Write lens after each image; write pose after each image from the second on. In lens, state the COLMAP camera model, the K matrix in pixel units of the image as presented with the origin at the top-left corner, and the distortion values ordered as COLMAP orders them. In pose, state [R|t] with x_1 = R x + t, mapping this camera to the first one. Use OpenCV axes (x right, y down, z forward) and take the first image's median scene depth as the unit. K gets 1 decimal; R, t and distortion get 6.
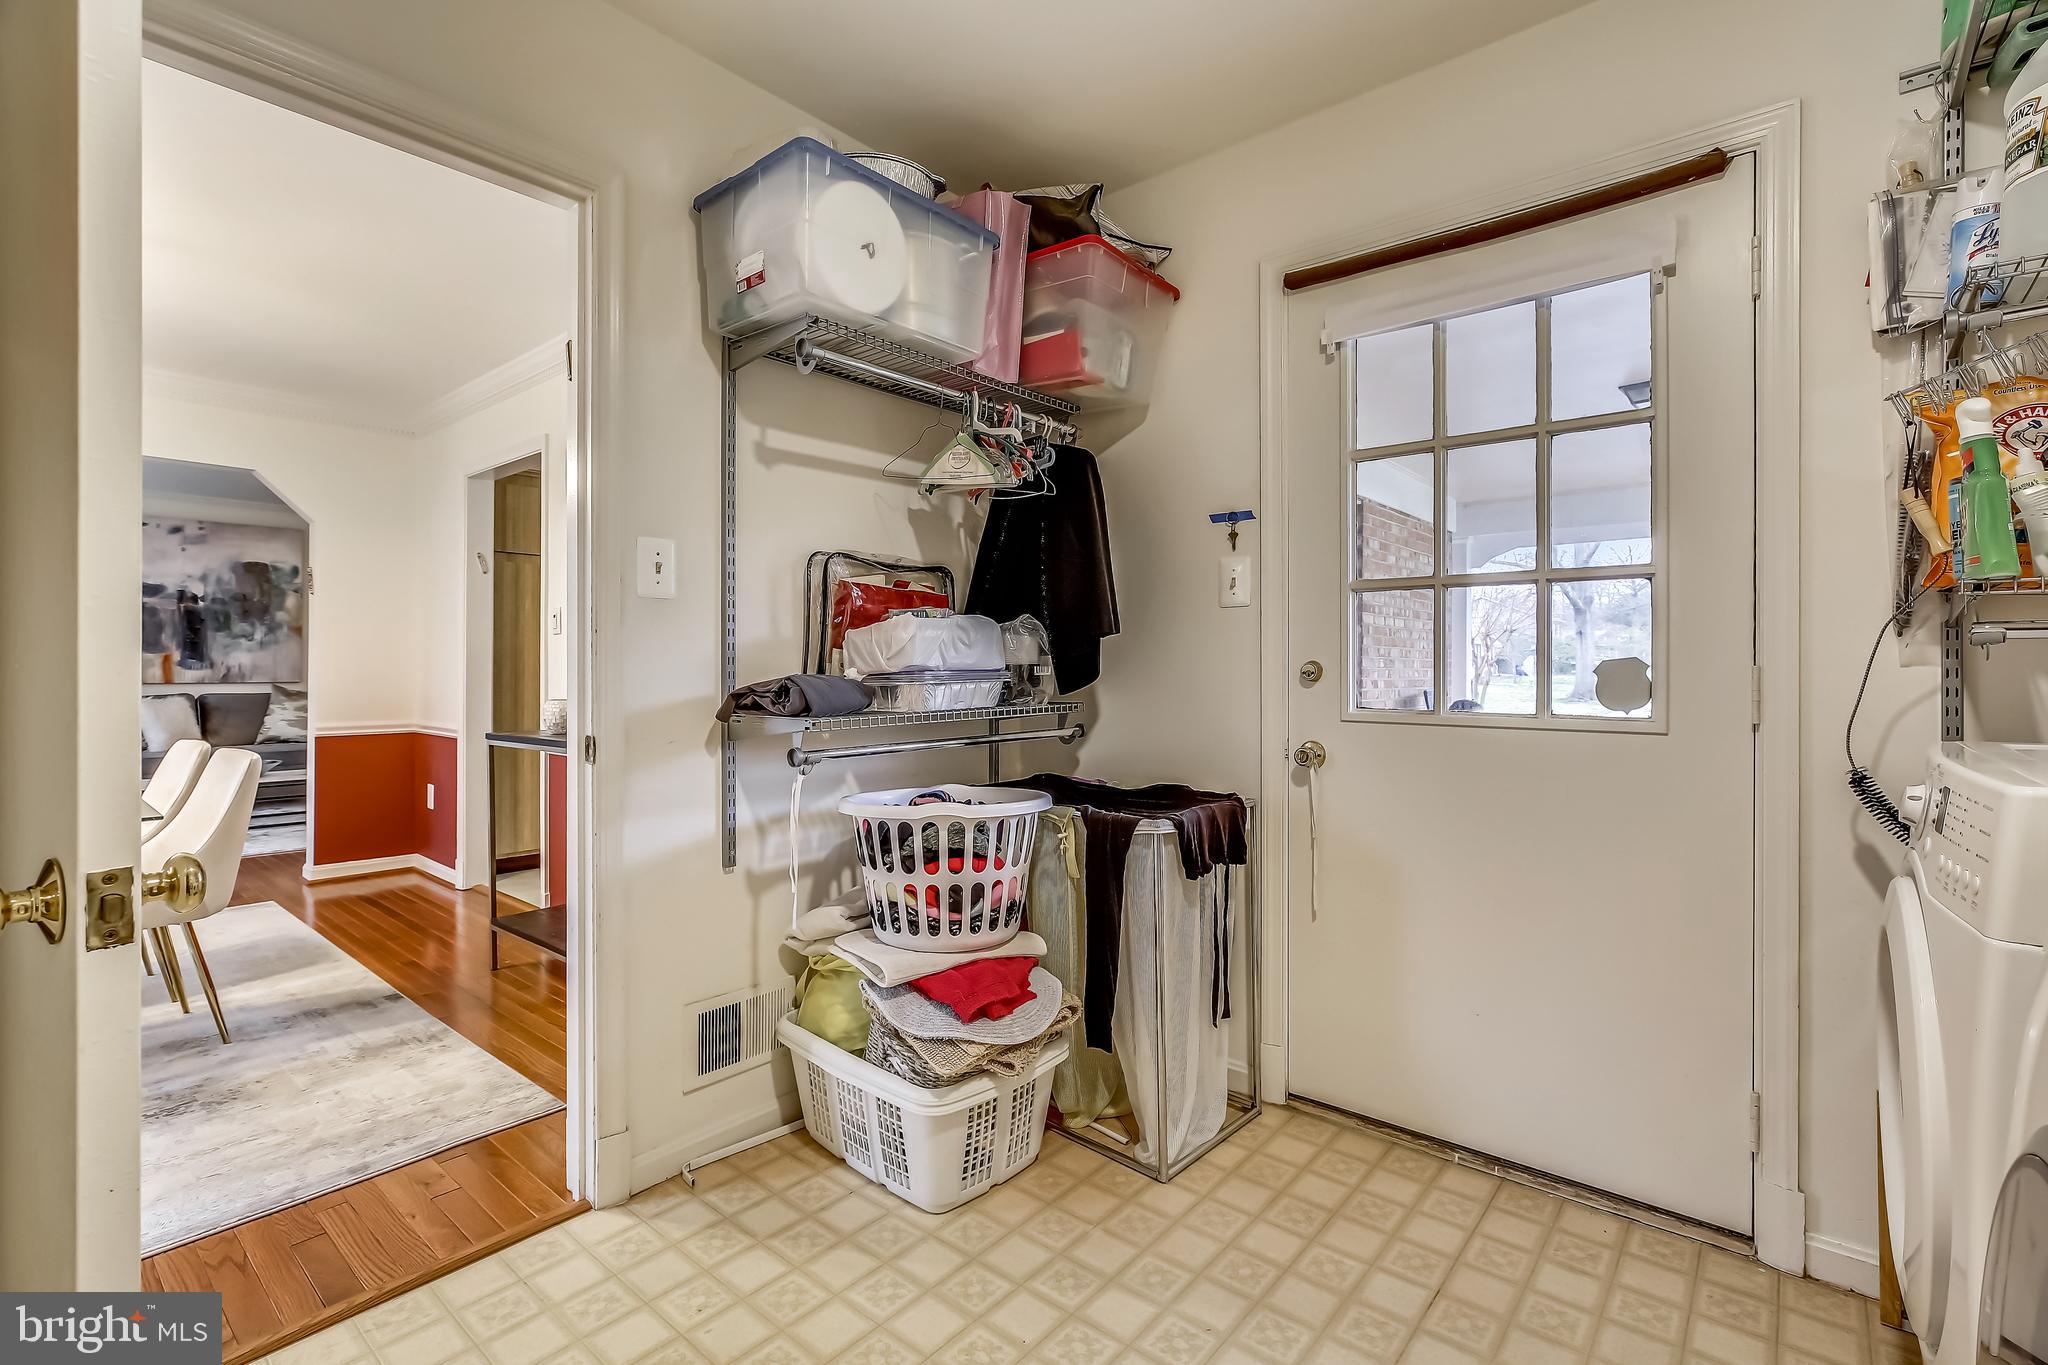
lens RADIAL K [[945.1, 0, 1012.5], [0, 945.1, 661.8], [0, 0, 1]] dist [-0.024476, 0.000458]
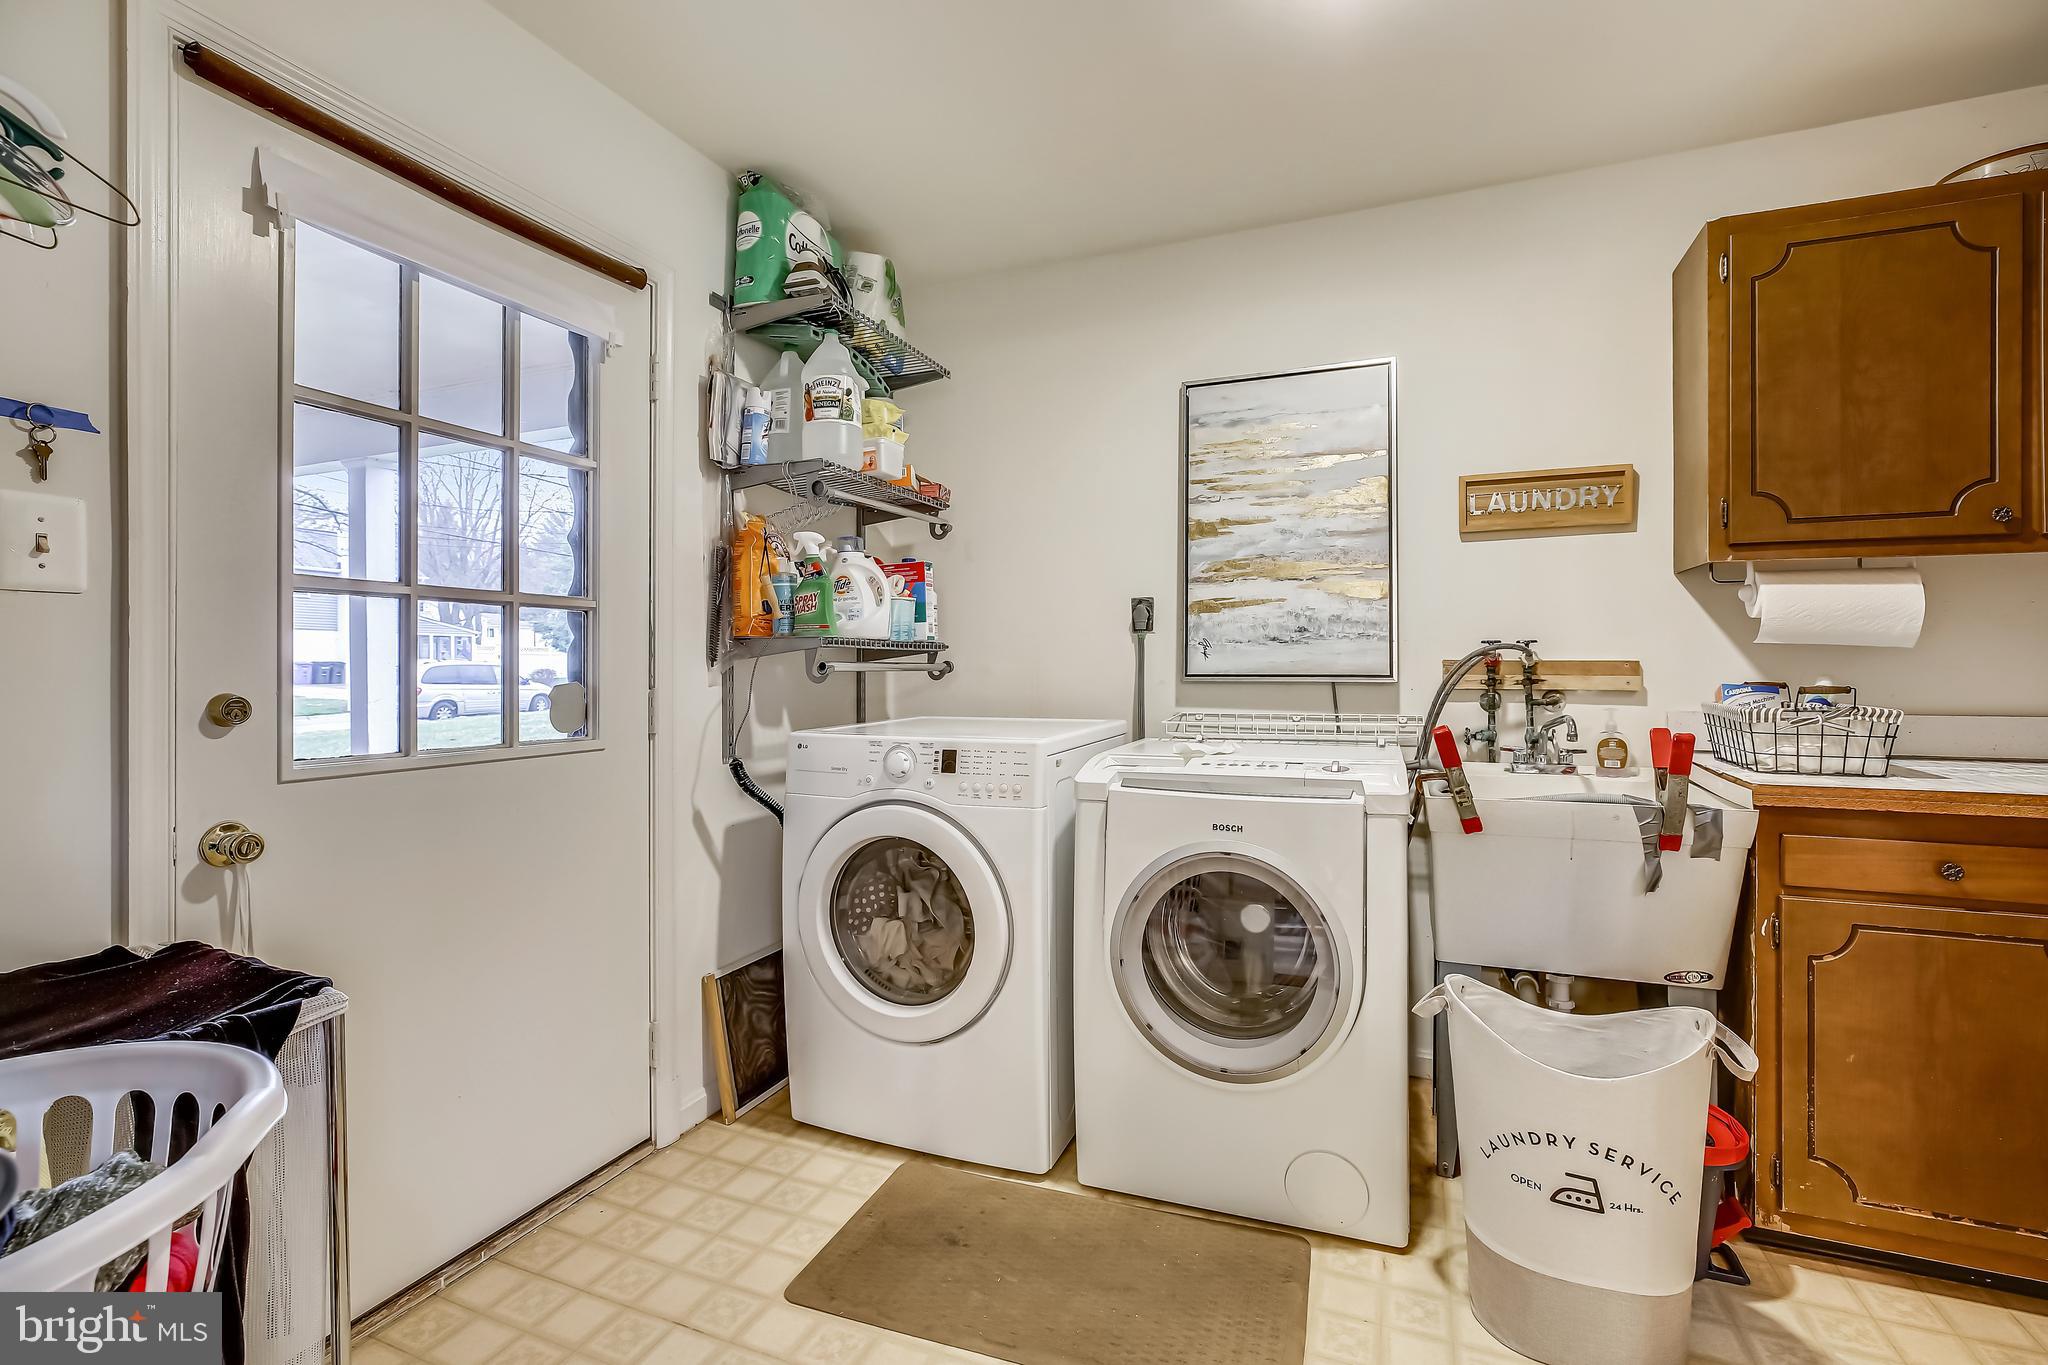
lens RADIAL K [[945.1, 0, 1012.5], [0, 945.1, 661.8], [0, 0, 1]] dist [-0.024476, 0.000458]
pose [[-0.343188, 0.003584, 0.939260, -0.566501], [-0.001395, 0.999990, -0.004326, -0.026902], [-0.939266, -0.002795, -0.343180, 0.942358]]
